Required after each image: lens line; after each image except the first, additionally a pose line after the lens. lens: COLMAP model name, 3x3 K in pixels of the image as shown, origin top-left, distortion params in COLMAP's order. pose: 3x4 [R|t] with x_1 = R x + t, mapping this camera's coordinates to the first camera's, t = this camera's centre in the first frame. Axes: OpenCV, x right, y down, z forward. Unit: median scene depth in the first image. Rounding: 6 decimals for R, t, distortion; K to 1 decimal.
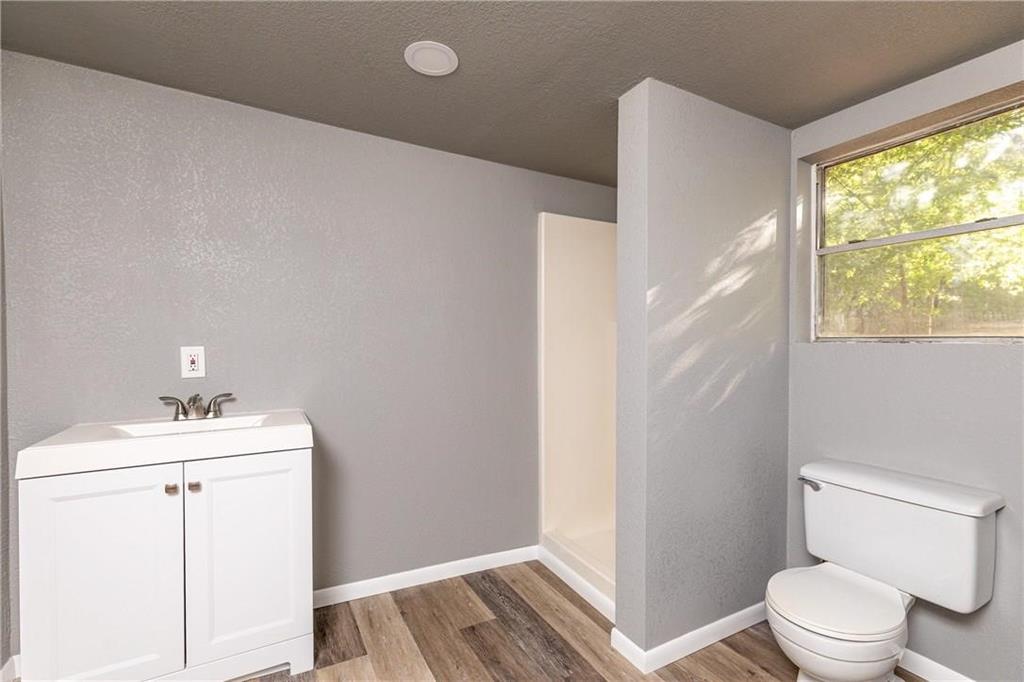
lens RADIAL K [[456.8, 0, 510.9], [0, 456.8, 342.3], [0, 0, 1]] dist [0.007643, -0.001888]
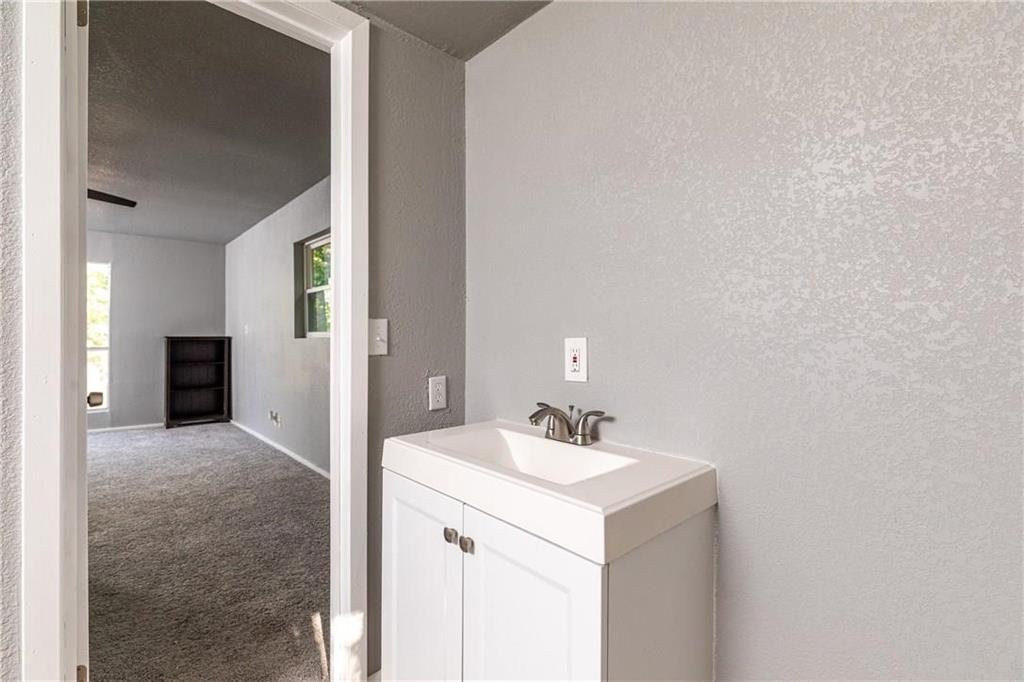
lens RADIAL K [[456.8, 0, 513.7], [0, 456.8, 339.4], [0, 0, 1]] dist [0.007643, -0.001888]
pose [[0.245400, 0.005500, -0.969406, -0.026435], [-0.011174, 0.999934, 0.002845, 0.010609], [0.969357, 0.010134, 0.245445, 0.730671]]
